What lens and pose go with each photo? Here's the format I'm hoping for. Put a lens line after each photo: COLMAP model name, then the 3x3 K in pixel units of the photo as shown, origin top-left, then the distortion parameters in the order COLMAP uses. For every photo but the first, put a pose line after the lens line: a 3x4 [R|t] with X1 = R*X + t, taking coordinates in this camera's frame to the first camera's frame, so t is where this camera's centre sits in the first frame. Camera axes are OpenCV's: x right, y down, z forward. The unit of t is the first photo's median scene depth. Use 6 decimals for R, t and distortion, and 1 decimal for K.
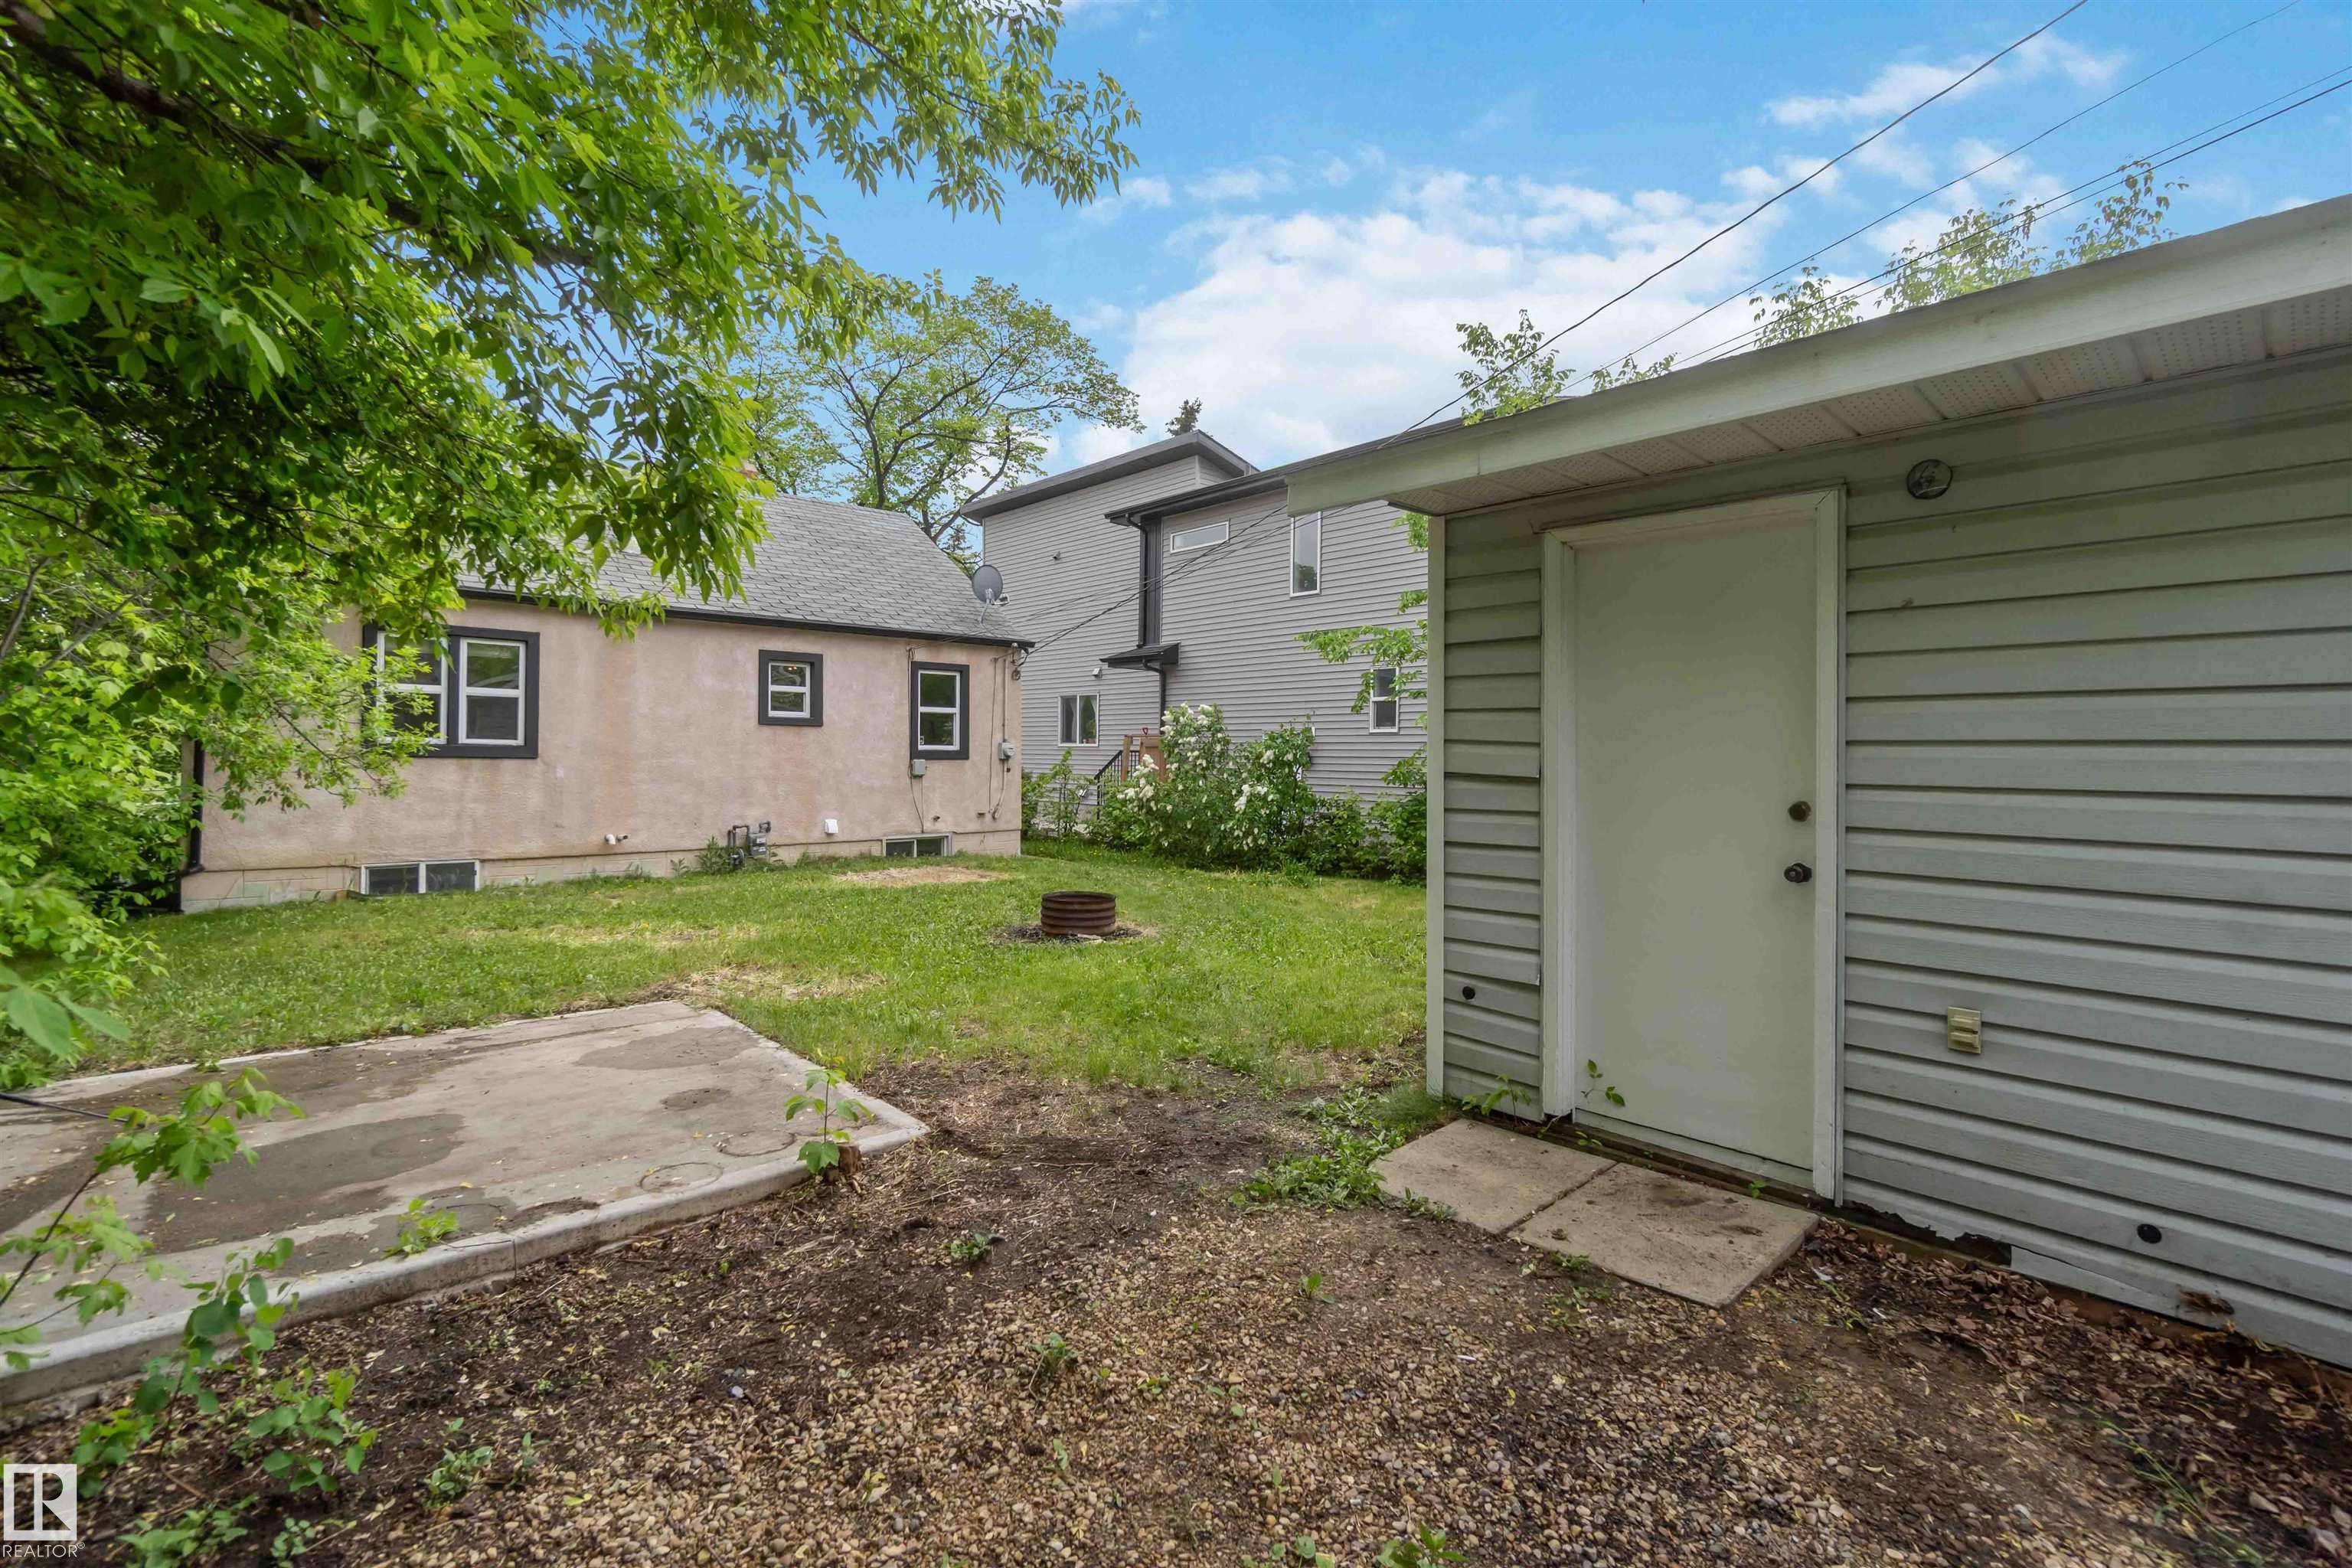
lens RADIAL K [[1036.0, 0, 1171.7], [0, 1036.0, 773.2], [0, 0, 1]] dist [-0.003973, 0.000962]
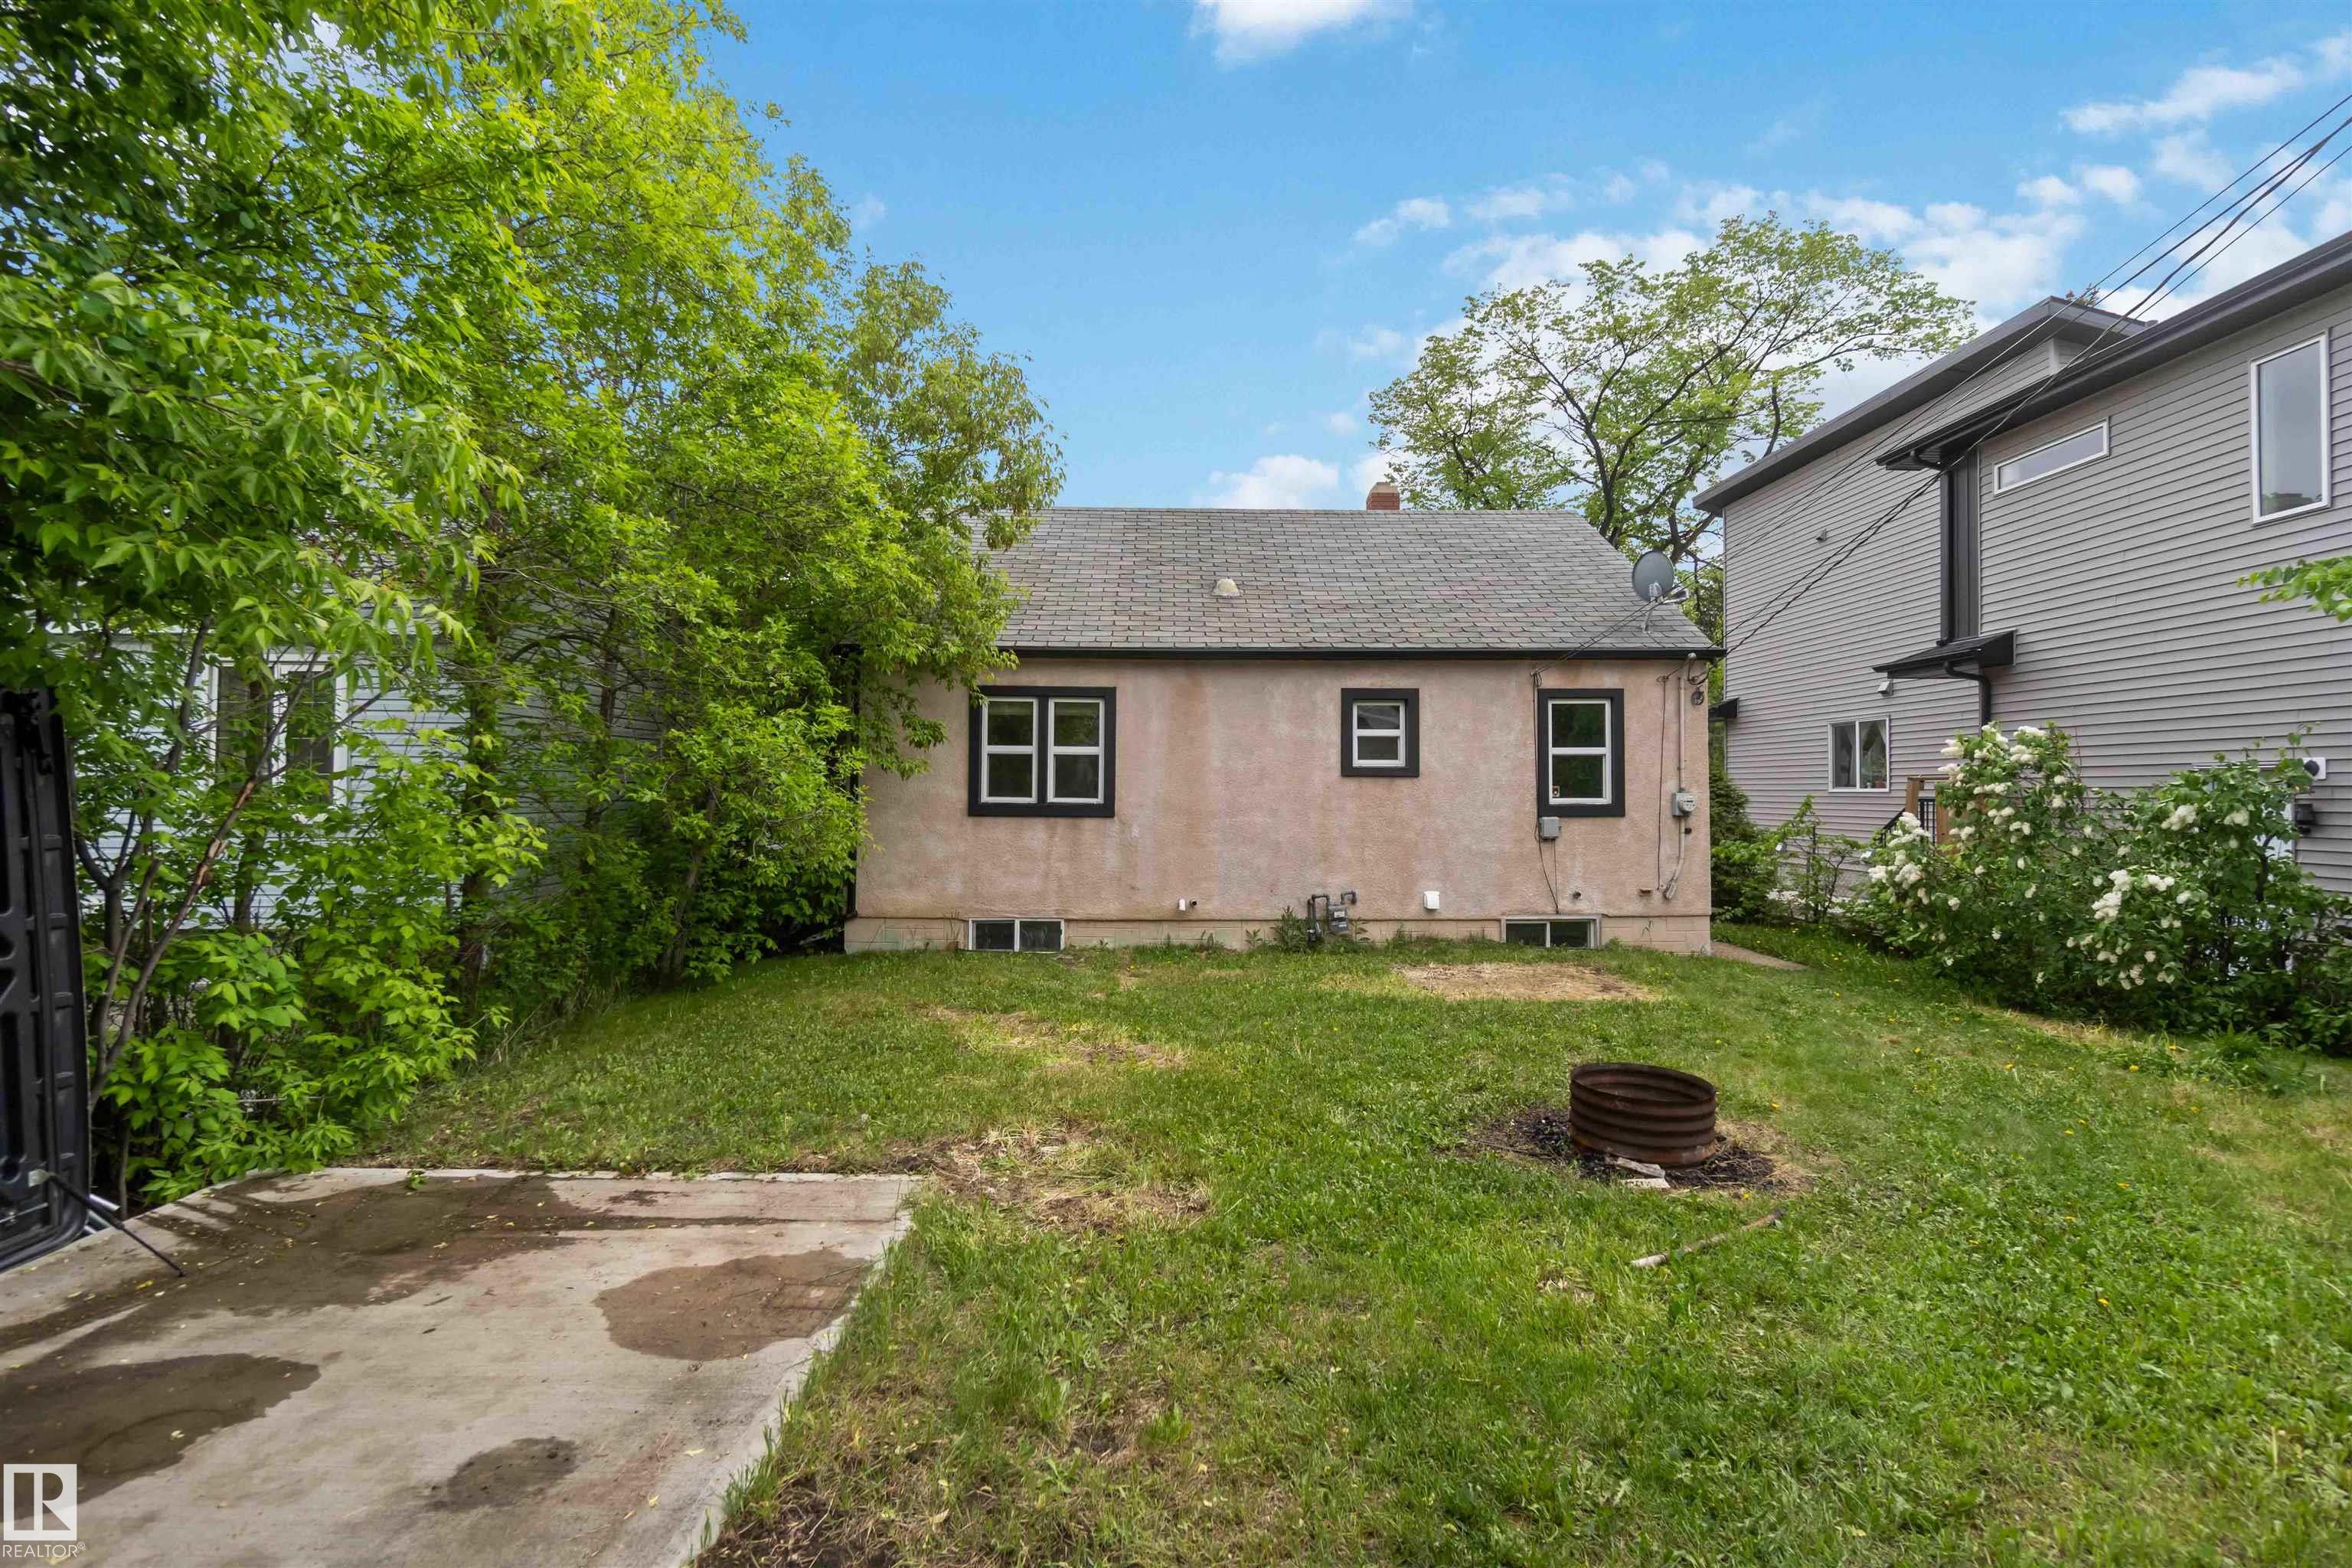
lens RADIAL K [[1036.0, 0, 1182.0], [0, 1036.0, 771.9], [0, 0, 1]] dist [-0.003973, 0.000962]
pose [[0.746903, -0.021692, -0.664579, 0.061457], [-0.006173, 0.999198, -0.039551, -0.014751], [0.664904, 0.033643, 0.746171, 0.253648]]
